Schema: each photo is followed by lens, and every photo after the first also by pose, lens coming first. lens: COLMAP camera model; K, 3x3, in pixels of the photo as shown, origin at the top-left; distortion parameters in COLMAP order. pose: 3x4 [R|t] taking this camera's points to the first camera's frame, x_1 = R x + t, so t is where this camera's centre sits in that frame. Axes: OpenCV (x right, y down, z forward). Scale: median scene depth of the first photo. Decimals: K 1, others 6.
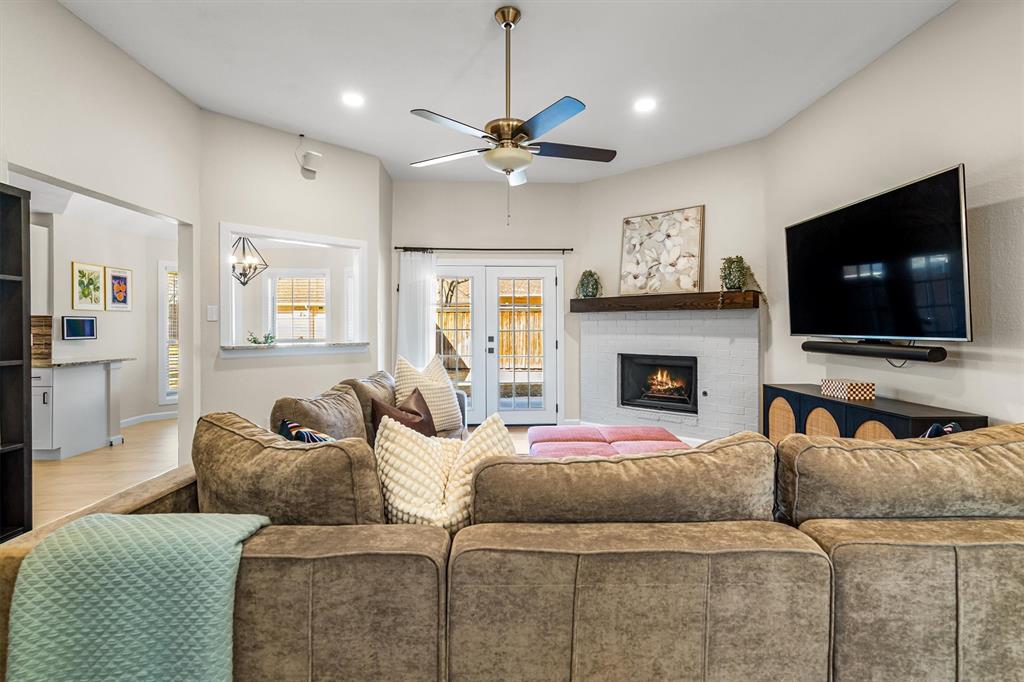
lens RADIAL K [[494.8, 0, 511.2], [0, 494.8, 330.4], [0, 0, 1]] dist [0.001650, 0.000044]
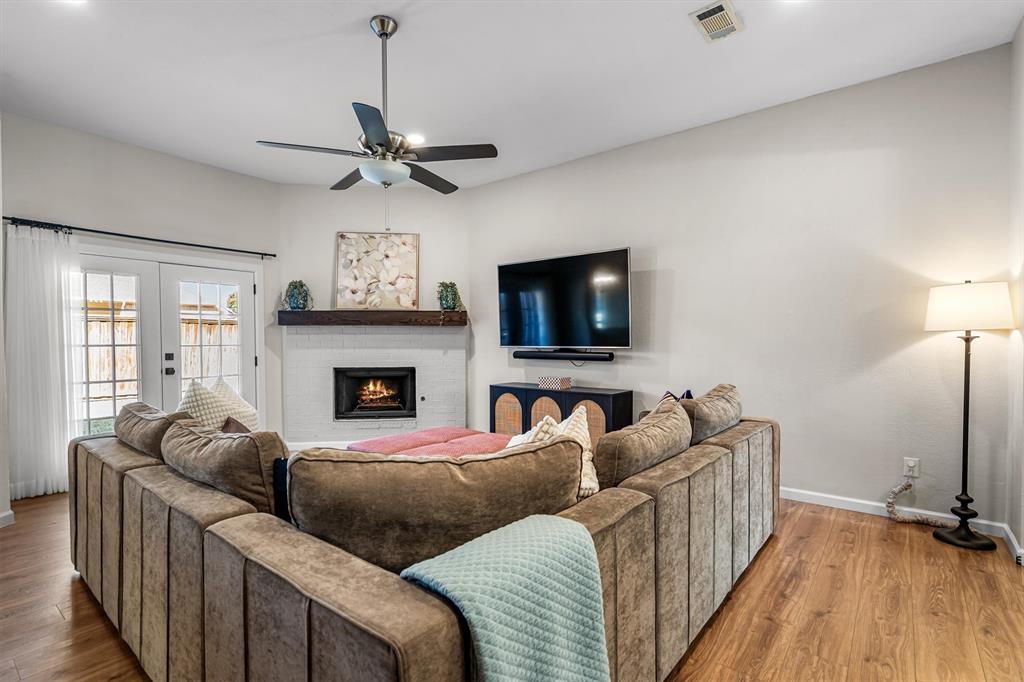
lens RADIAL K [[494.8, 0, 512.4], [0, 494.8, 347.9], [0, 0, 1]] dist [0.001650, 0.000044]
pose [[0.640006, -0.014234, 0.768238, -0.337206], [0.007116, 0.999895, 0.012598, -0.002975], [-0.768337, -0.002596, 0.640040, 0.096914]]
